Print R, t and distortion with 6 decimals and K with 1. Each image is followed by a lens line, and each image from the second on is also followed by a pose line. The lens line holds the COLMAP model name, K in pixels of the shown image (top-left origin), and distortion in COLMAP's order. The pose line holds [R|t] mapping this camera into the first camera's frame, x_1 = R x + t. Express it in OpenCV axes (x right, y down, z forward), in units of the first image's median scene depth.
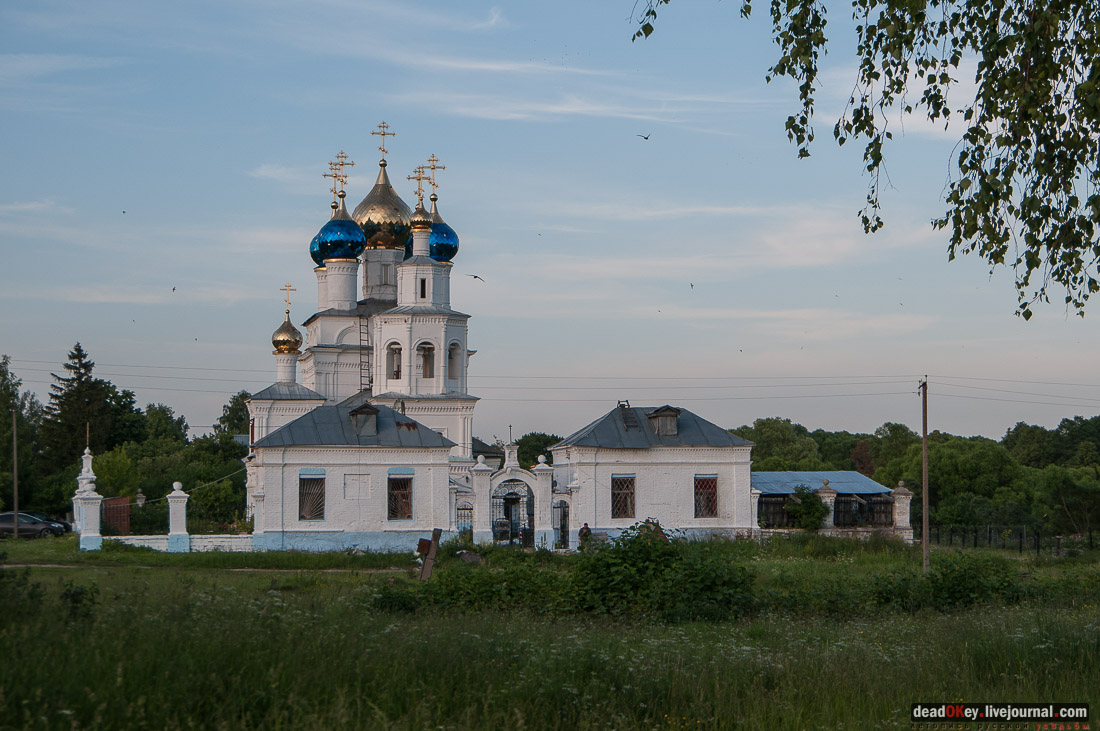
lens RADIAL K [[2293.9, 0, 550.0], [0, 2293.9, 365.5], [0, 0, 1]] dist [0.000589, -0.000034]
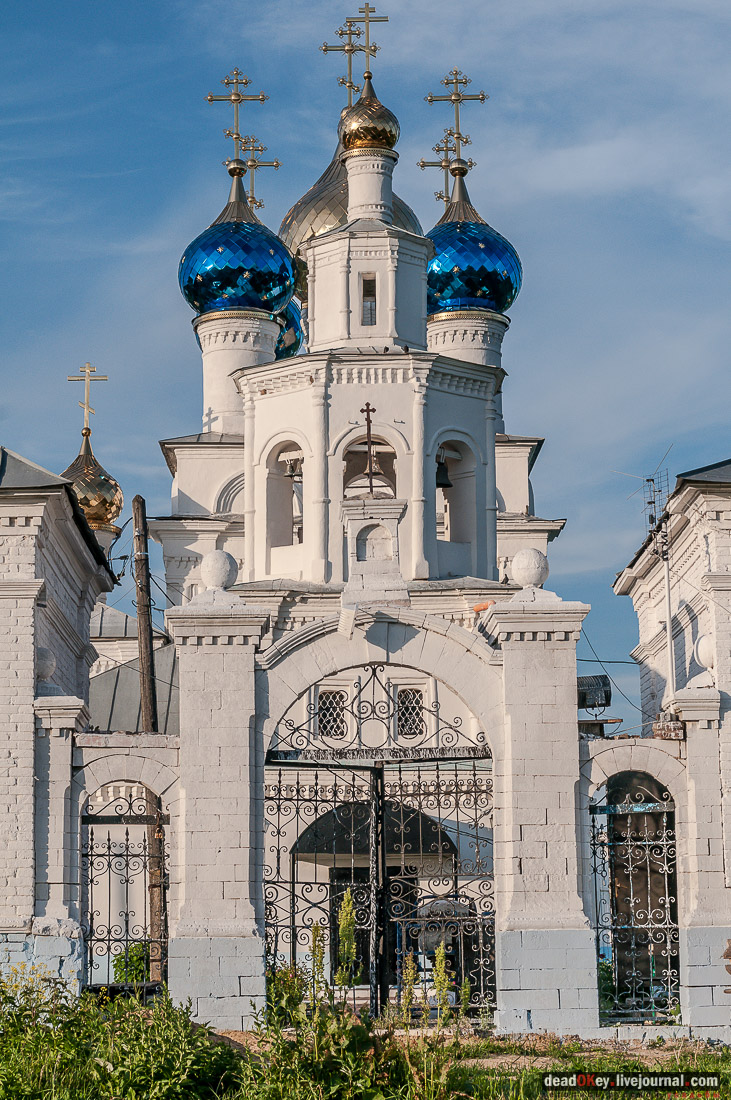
lens RADIAL K [[2482.1, 0, 365.5], [0, 2482.1, 550.0], [0, 0, 1]] dist [-0.023965, -0.117786]
pose [[0.980124, -0.038045, -0.194705, 0.019401], [0.016311, 0.993571, -0.112034, 0.050198], [0.197716, 0.106631, 0.974443, 0.627384]]
